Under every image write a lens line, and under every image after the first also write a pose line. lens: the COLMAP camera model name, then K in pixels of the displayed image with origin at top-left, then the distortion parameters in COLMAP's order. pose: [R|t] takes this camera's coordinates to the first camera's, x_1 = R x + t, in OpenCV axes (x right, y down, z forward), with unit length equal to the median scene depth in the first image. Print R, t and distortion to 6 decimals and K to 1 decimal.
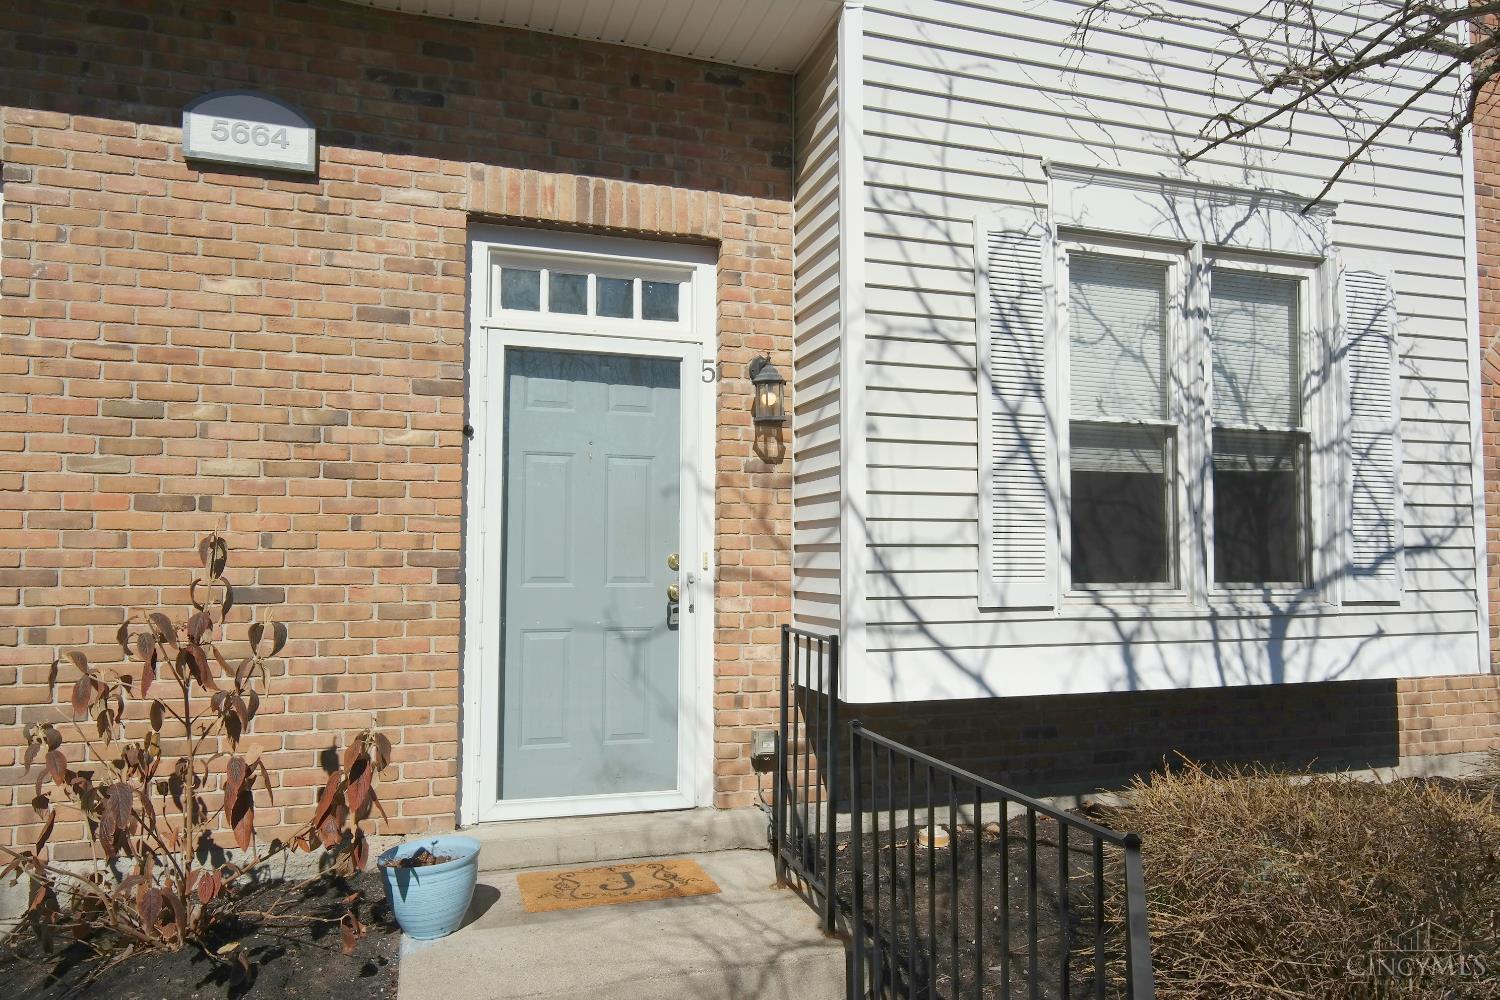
lens RADIAL K [[961.9, 0, 728.9], [0, 961.9, 501.1], [0, 0, 1]] dist [-0.000965, 0.001459]
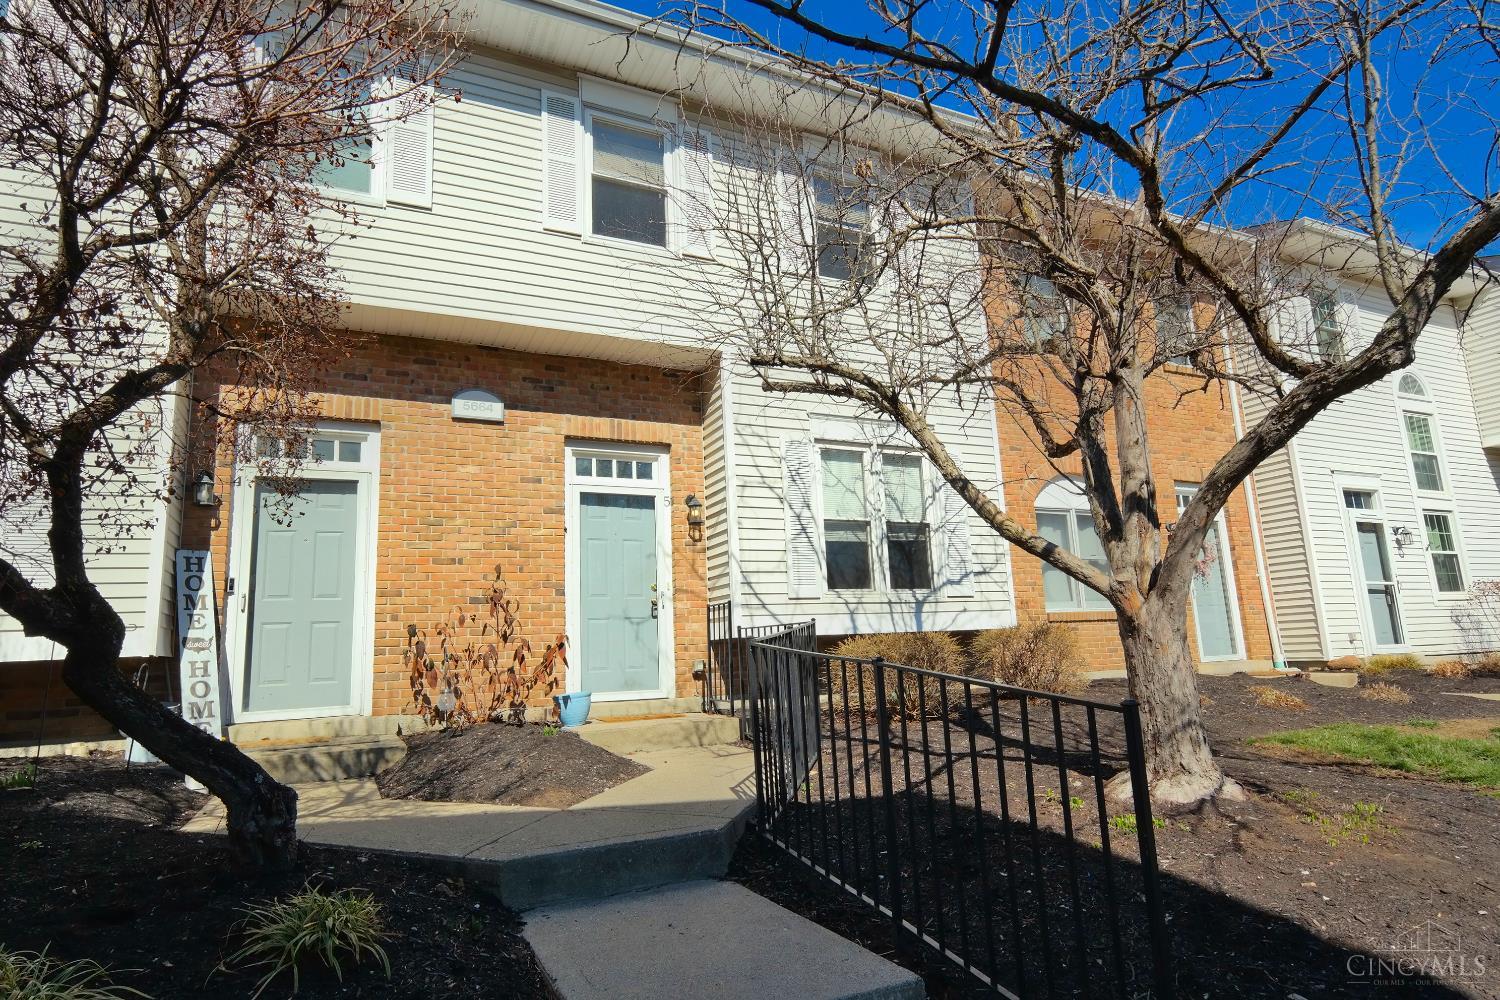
lens RADIAL K [[823.7, 0, 737.6], [0, 823.7, 508.3], [0, 0, 1]] dist [-0.005189, 0.014783]
pose [[0.989306, -0.020209, 0.144450, -0.140287], [0.038227, 0.991661, -0.123074, 0.127037], [-0.140759, 0.127280, 0.981828, -0.930905]]
